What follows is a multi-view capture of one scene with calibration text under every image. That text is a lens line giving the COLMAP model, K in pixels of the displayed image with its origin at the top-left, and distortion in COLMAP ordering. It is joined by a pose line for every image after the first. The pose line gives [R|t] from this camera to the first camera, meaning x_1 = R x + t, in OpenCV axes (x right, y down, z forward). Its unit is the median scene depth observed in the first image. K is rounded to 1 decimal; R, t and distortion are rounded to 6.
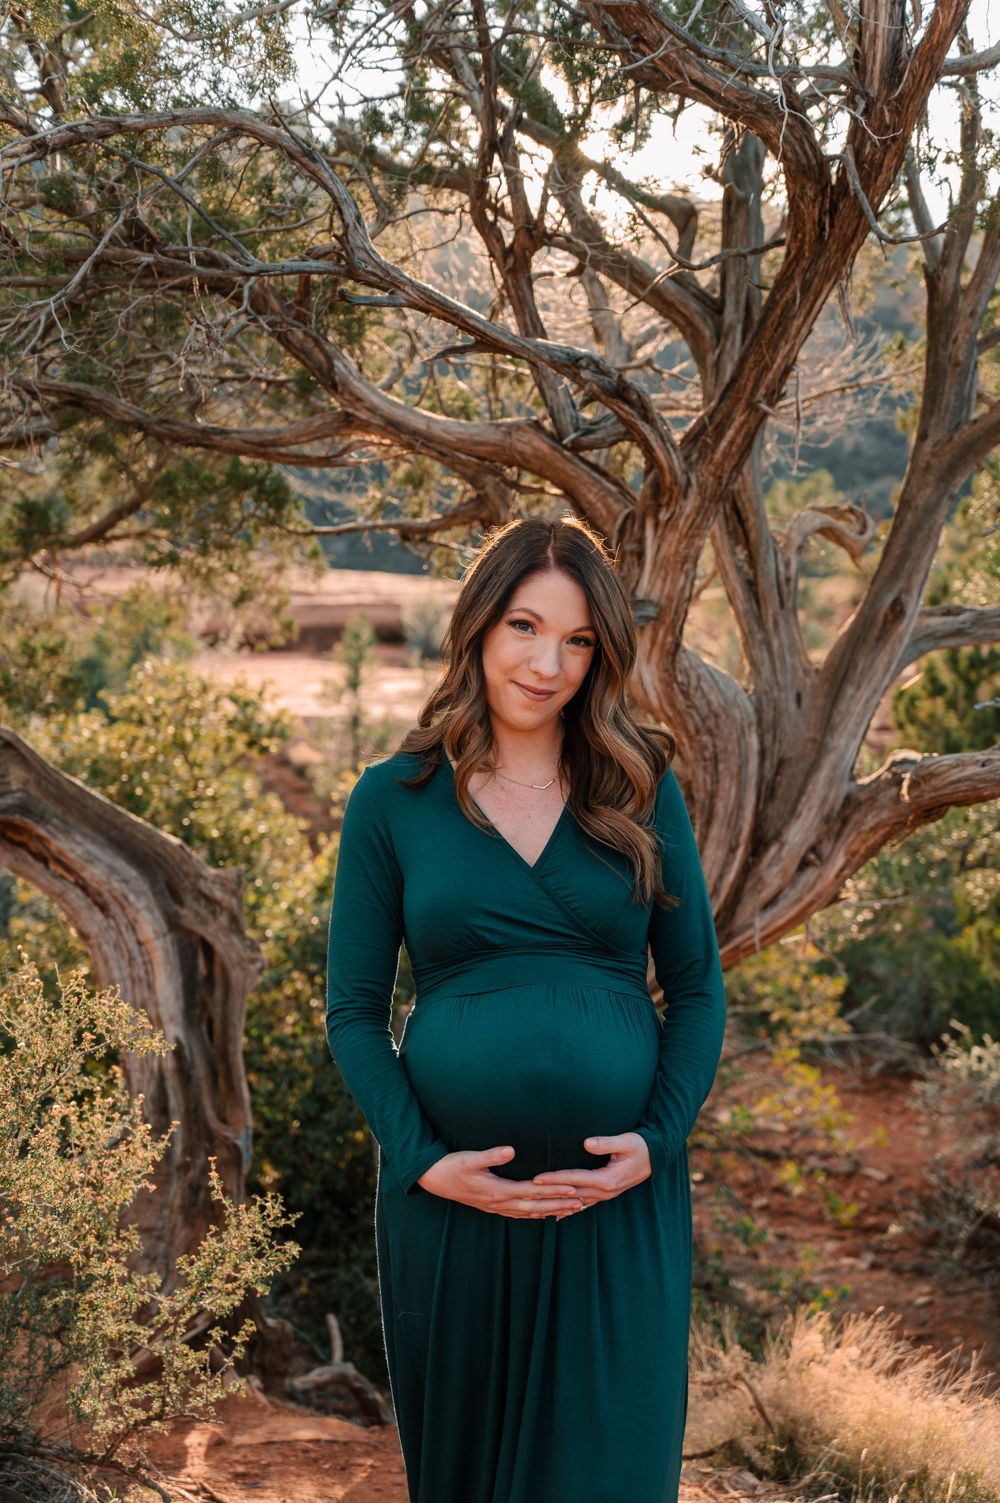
lens RADIAL K [[2288.5, 0, 512.0], [0, 2288.5, 750.2], [0, 0, 1]] dist [0.021083, 0.000000]
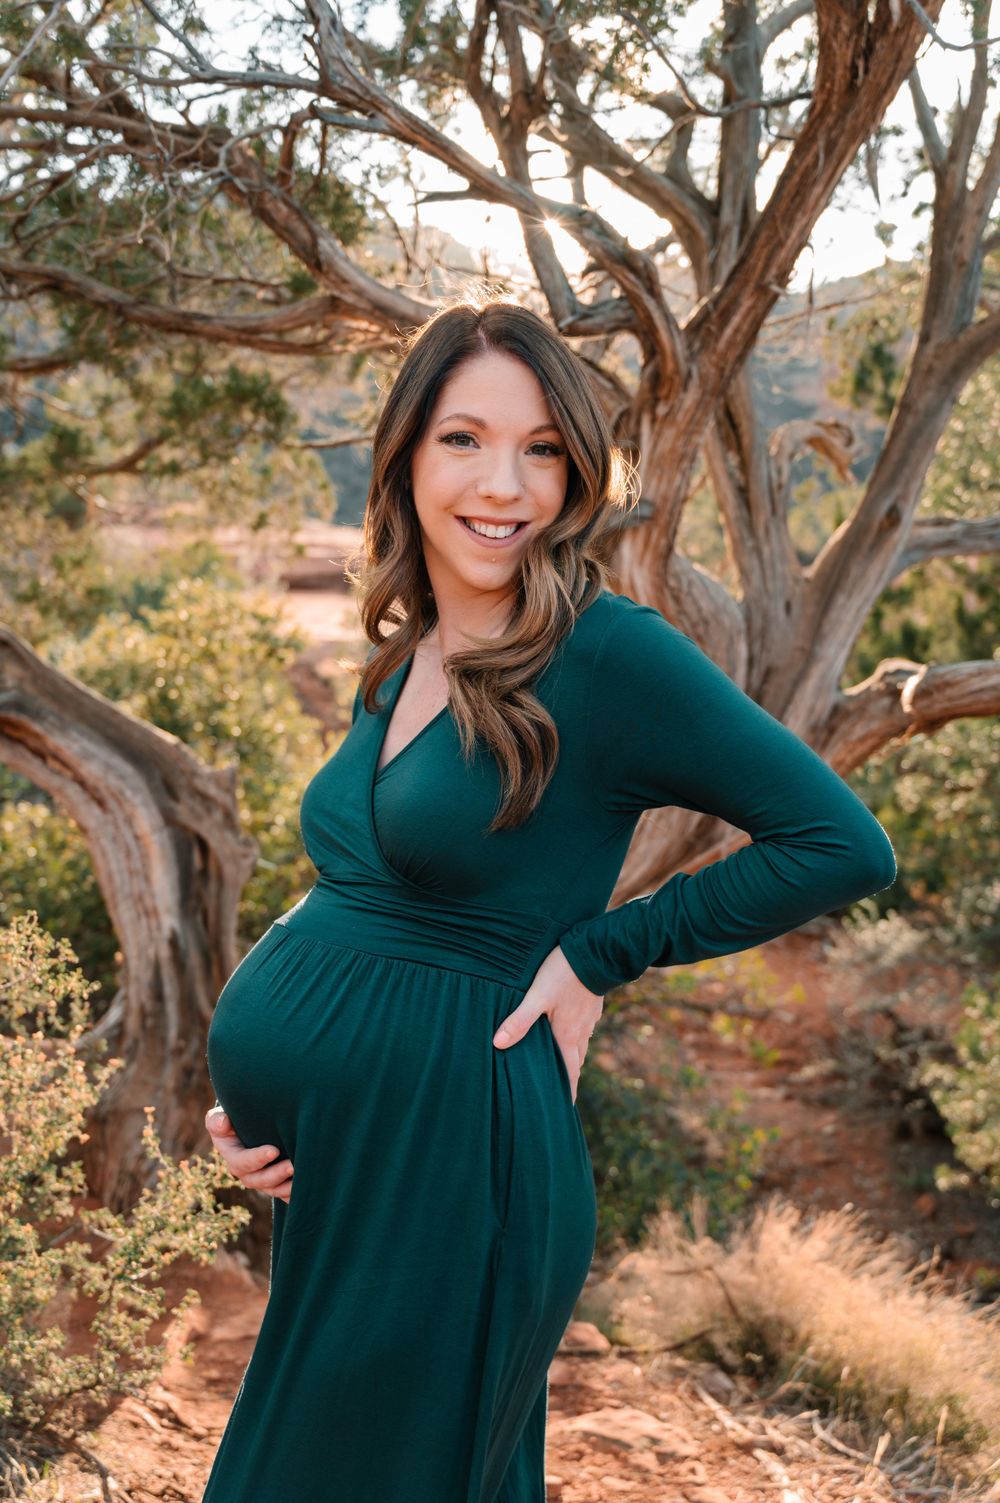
lens RADIAL K [[1699.0, 0, 485.7], [0, 1699.0, 758.4], [0, 0, 1]] dist [0.010269, 0.000000]
pose [[0.999868, 0.015992, -0.002946, -0.002814], [-0.015821, 0.998573, 0.051000, 0.007488], [0.003757, -0.050946, 0.998694, 0.258916]]
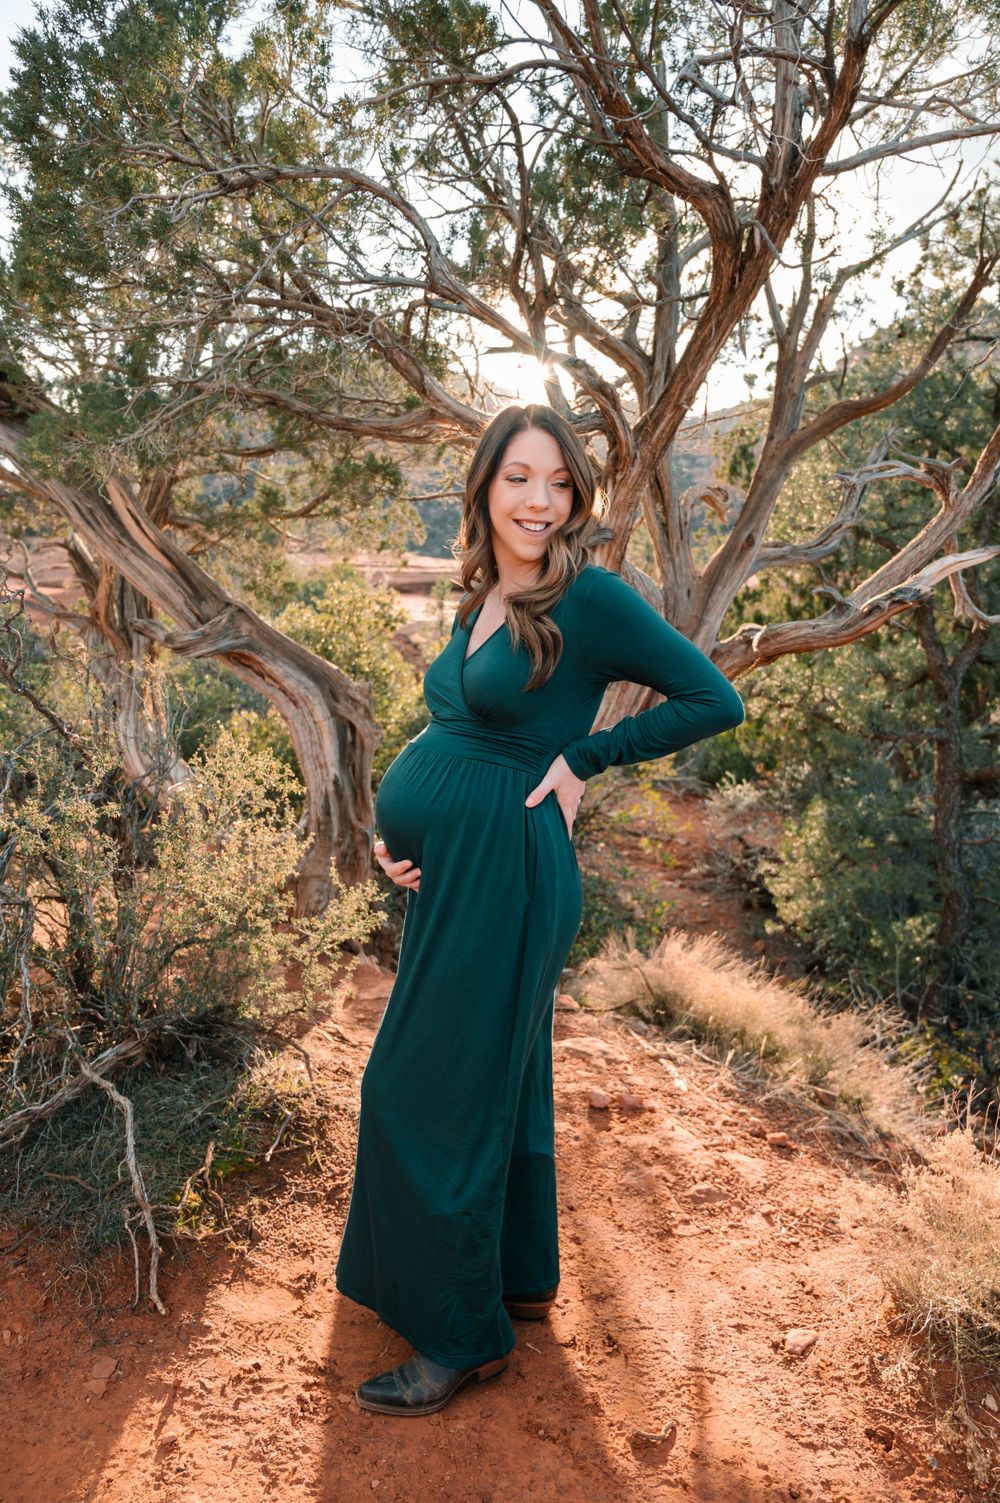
lens RADIAL K [[1000.9, 0, 498.0], [0, 1000.9, 753.2], [0, 0, 1]] dist [-0.011813, 0.006978]
pose [[0.999556, 0.027810, -0.010702, -0.008232], [-0.026481, 0.993697, 0.108923, 0.019574], [0.013664, -0.108592, 0.993993, 0.228668]]
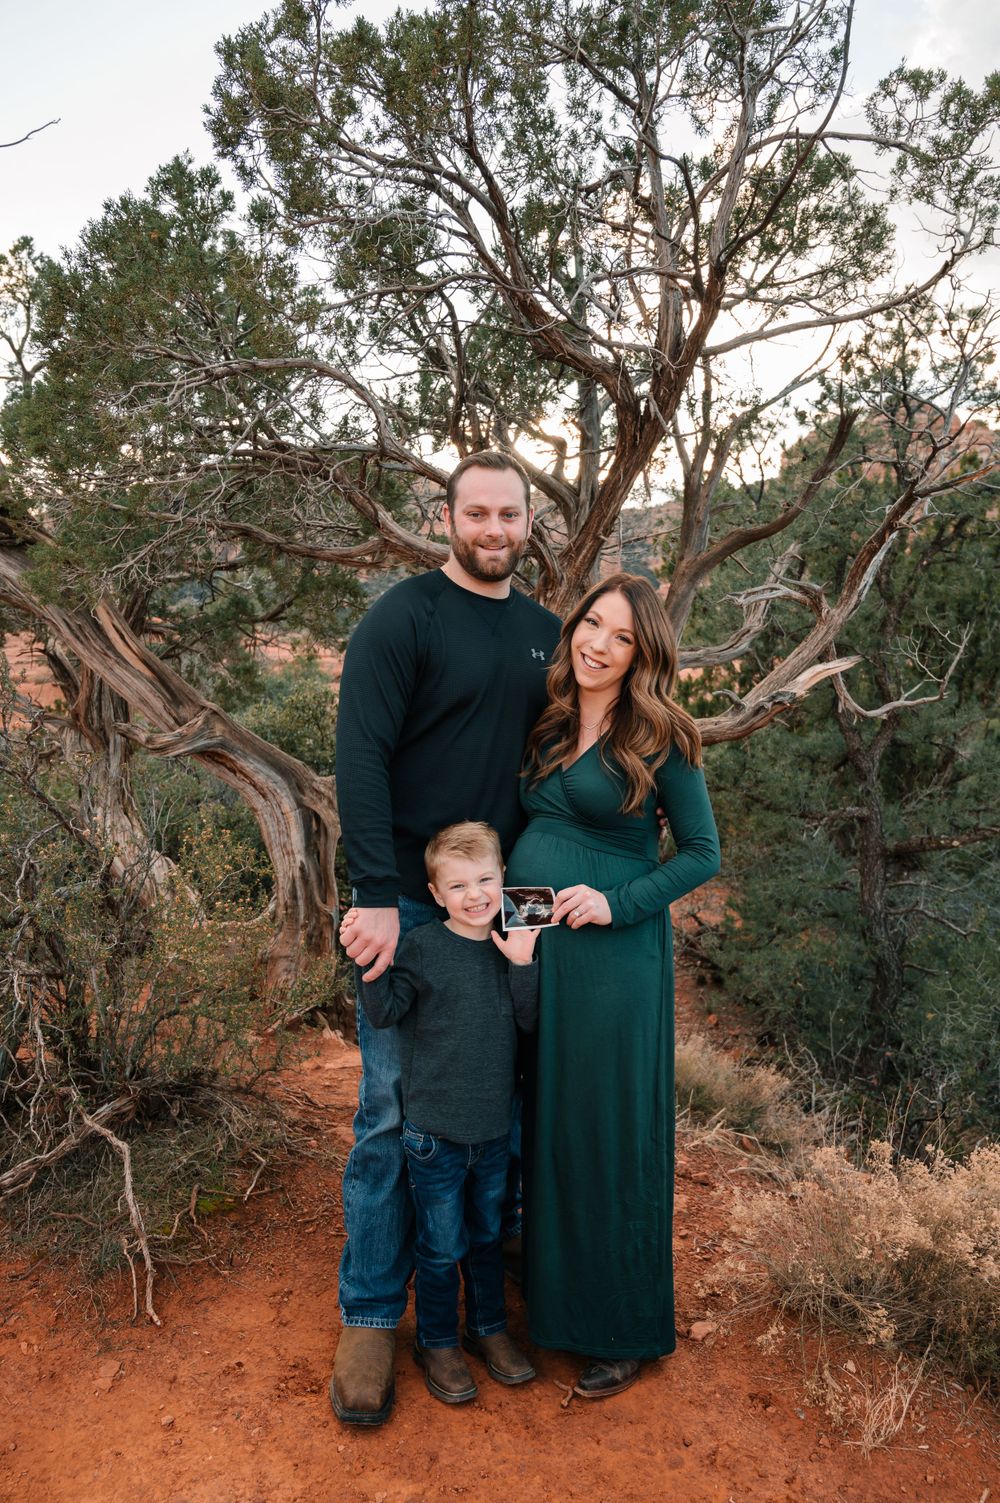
lens RADIAL K [[1000.9, 0, 497.9], [0, 1000.9, 751.4], [0, 0, 1]] dist [-0.011813, 0.006978]
pose [[0.999695, 0.009172, 0.022932, 0.004472], [-0.009679, 0.999709, 0.022116, 0.010195], [-0.022722, -0.022331, 0.999492, 0.141812]]
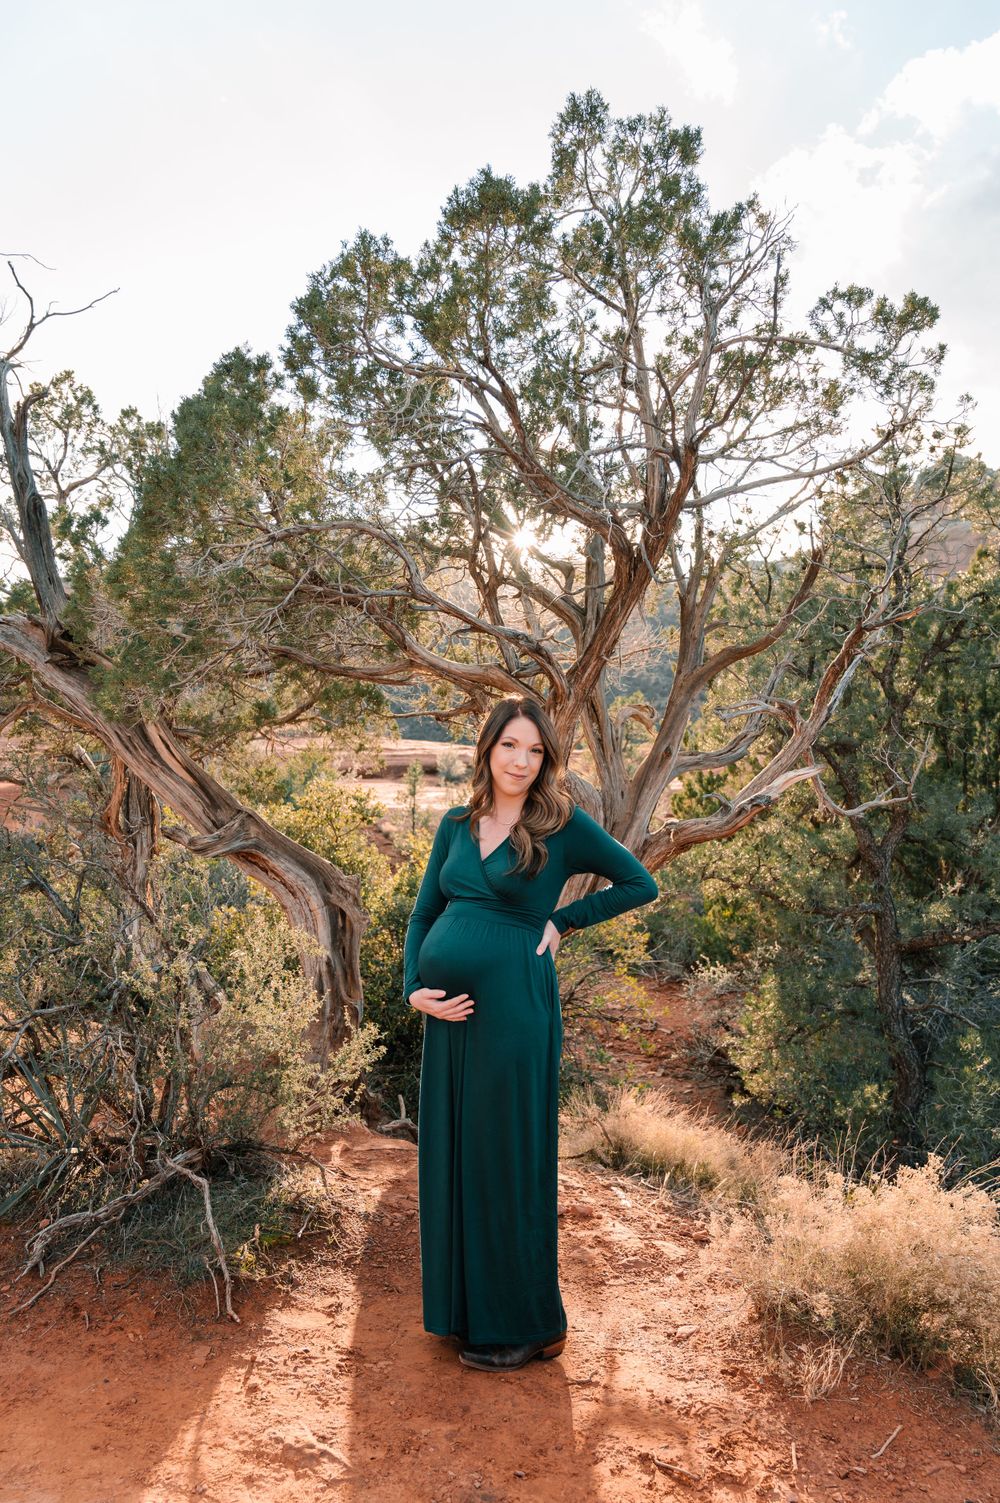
lens RADIAL K [[1116.4, 0, 499.7], [0, 1116.4, 754.3], [0, 0, 1]] dist [-0.010746, 0.009231]
pose [[0.999958, 0.002330, 0.008810, 0.001941], [-0.001749, 0.997860, -0.065363, 0.008431], [-0.008943, 0.065345, 0.997823, -0.037016]]
